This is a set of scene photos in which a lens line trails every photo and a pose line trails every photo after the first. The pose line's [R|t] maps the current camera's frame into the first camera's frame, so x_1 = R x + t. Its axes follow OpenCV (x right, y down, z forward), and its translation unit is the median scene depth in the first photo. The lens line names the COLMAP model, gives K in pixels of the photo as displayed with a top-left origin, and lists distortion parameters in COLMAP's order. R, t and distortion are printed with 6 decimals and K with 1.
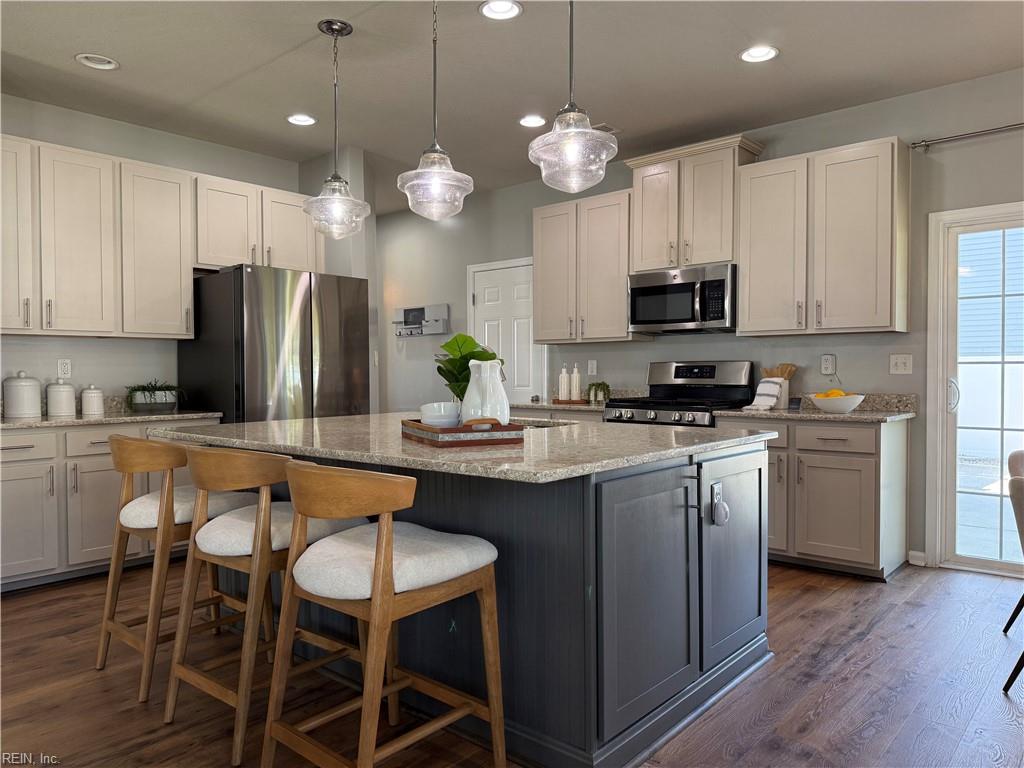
lens RADIAL K [[723.7, 0, 513.3], [0, 723.7, 383.8], [0, 0, 1]] dist [0.047382, -0.074508]
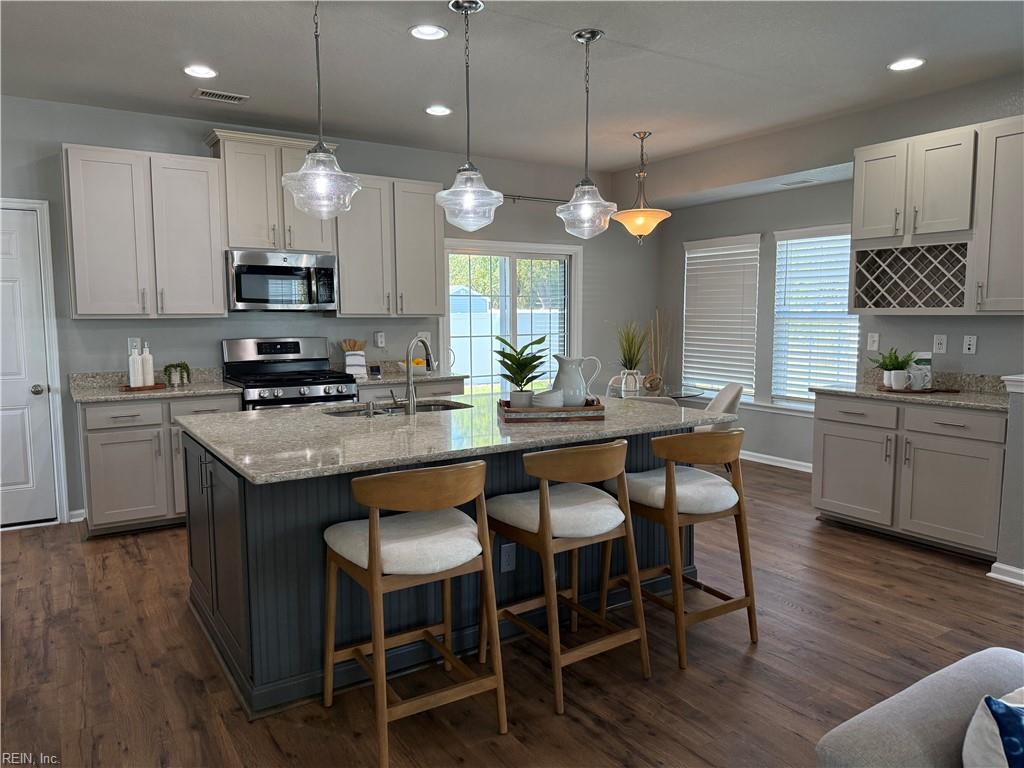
lens RADIAL K [[723.7, 0, 514.1], [0, 723.7, 384.6], [0, 0, 1]] dist [0.047382, -0.074508]
pose [[0.266998, -0.088138, 0.959658, -0.795413], [0.021556, 0.996106, 0.085488, -0.053820], [-0.963456, -0.002138, 0.267858, 0.426607]]
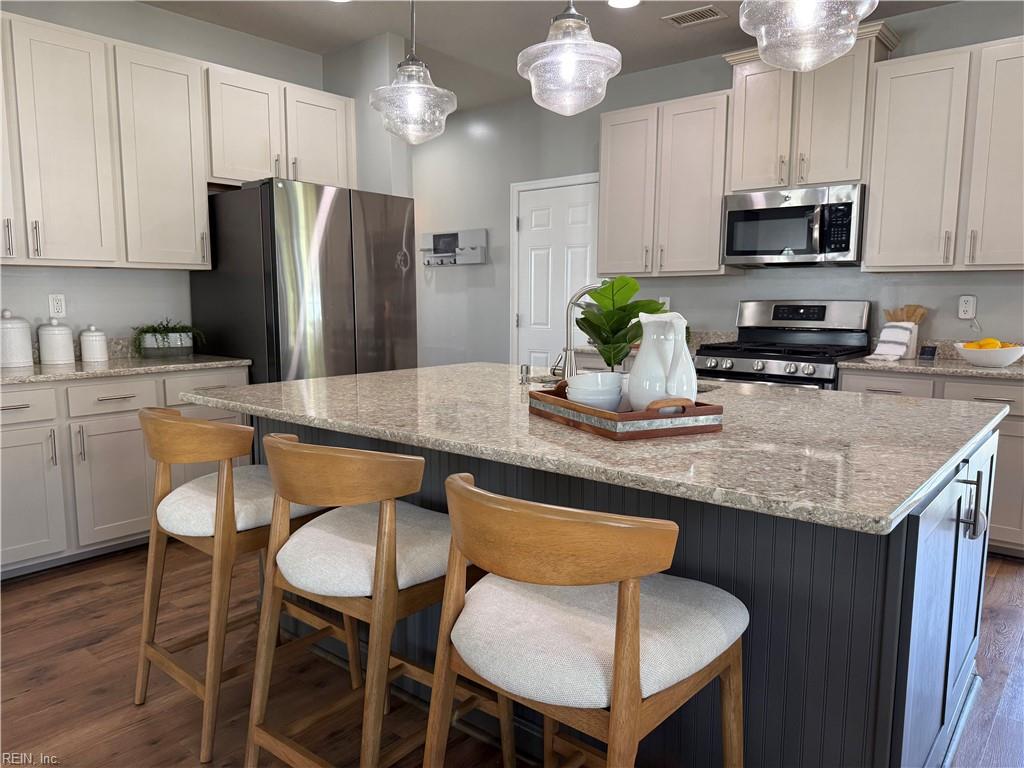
lens RADIAL K [[723.7, 0, 507.2], [0, 723.7, 390.0], [0, 0, 1]] dist [0.047382, -0.074508]
pose [[0.999851, 0.005281, 0.016445, -0.120295], [-0.007070, 0.993827, 0.110714, -0.021333], [-0.015759, -0.110814, 0.993716, 0.162277]]
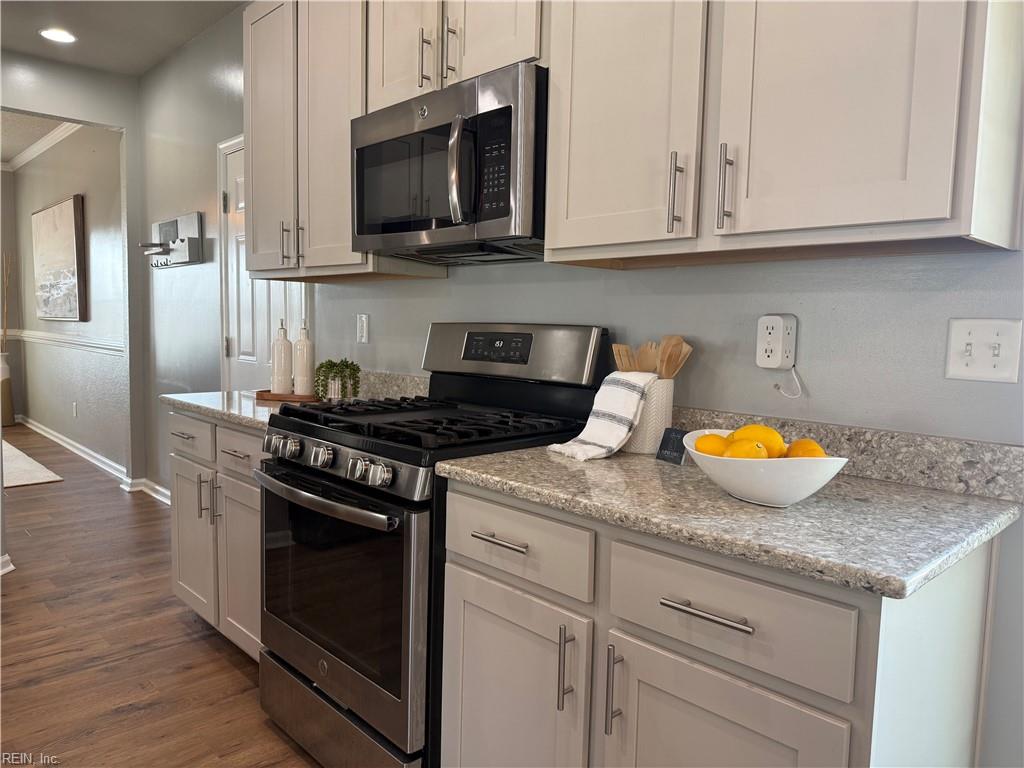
lens RADIAL K [[723.7, 0, 511.1], [0, 723.7, 389.2], [0, 0, 1]] dist [0.047382, -0.074508]
pose [[0.995975, 0.032275, -0.083624, 0.341063], [-0.025982, 0.996824, 0.075284, -0.027509], [0.085788, -0.072809, 0.993650, 0.641215]]
